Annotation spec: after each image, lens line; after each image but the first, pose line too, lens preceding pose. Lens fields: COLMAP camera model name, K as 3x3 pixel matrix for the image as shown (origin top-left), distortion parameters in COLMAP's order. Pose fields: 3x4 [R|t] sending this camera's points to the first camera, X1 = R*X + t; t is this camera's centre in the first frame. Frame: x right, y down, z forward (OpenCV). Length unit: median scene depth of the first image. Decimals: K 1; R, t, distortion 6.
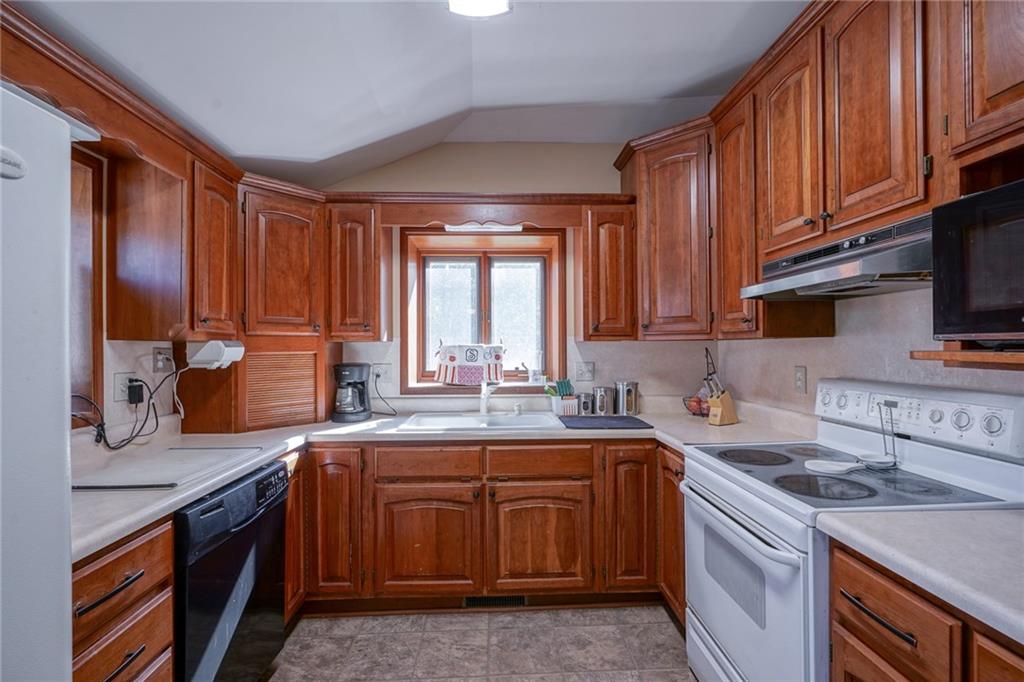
lens RADIAL K [[462.3, 0, 510.1], [0, 462.3, 343.7], [0, 0, 1]] dist [-0.012797, 0.006309]
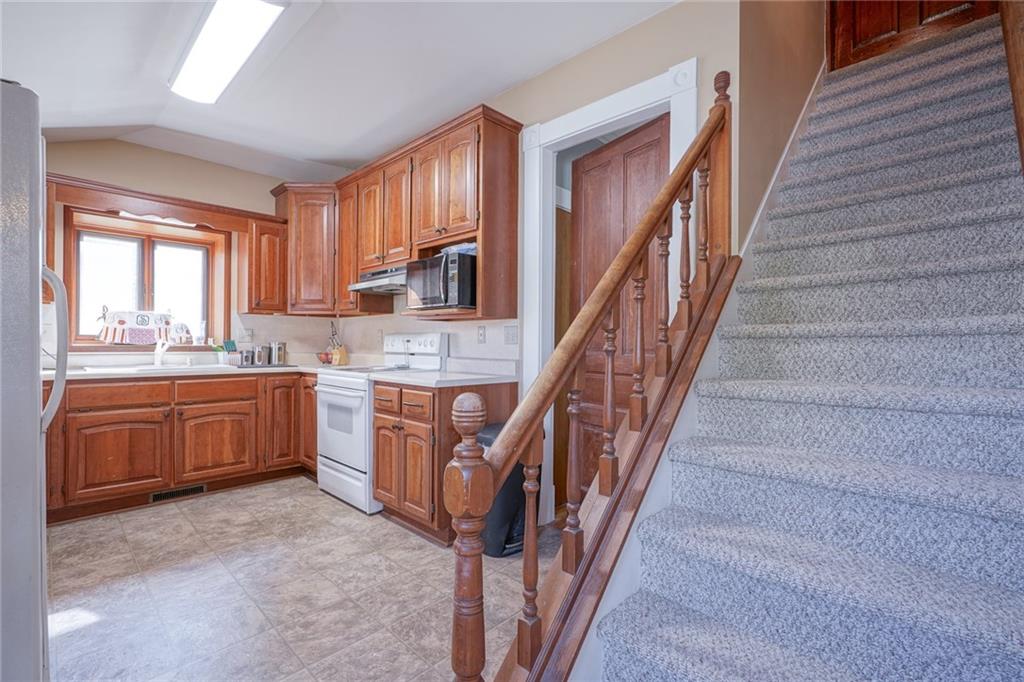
lens RADIAL K [[462.3, 0, 510.1], [0, 462.3, 343.7], [0, 0, 1]] dist [-0.012797, 0.006309]
pose [[0.725941, 0.010778, 0.687672, -0.274847], [-0.015204, 0.999884, 0.000378, 0.092924], [-0.687588, -0.010730, 0.726021, -0.717072]]
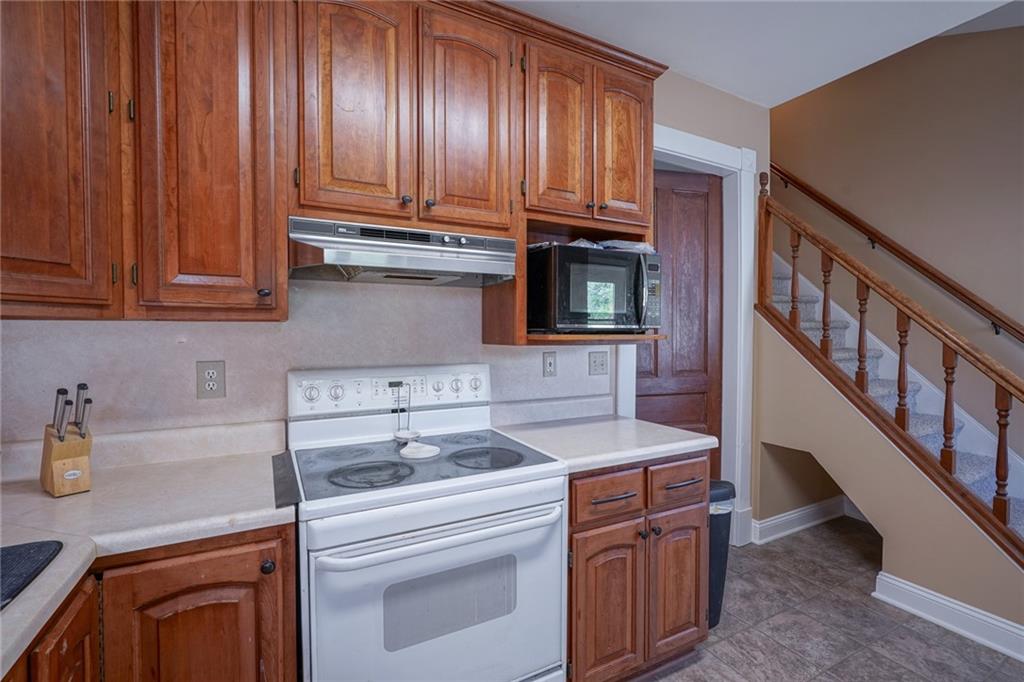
lens RADIAL K [[462.3, 0, 510.1], [0, 462.3, 343.7], [0, 0, 1]] dist [-0.012797, 0.006309]
pose [[-0.436828, -0.011591, 0.899471, -0.205818], [0.000808, 0.999912, 0.013278, 0.012460], [-0.899545, 0.006527, -0.436780, 0.852500]]
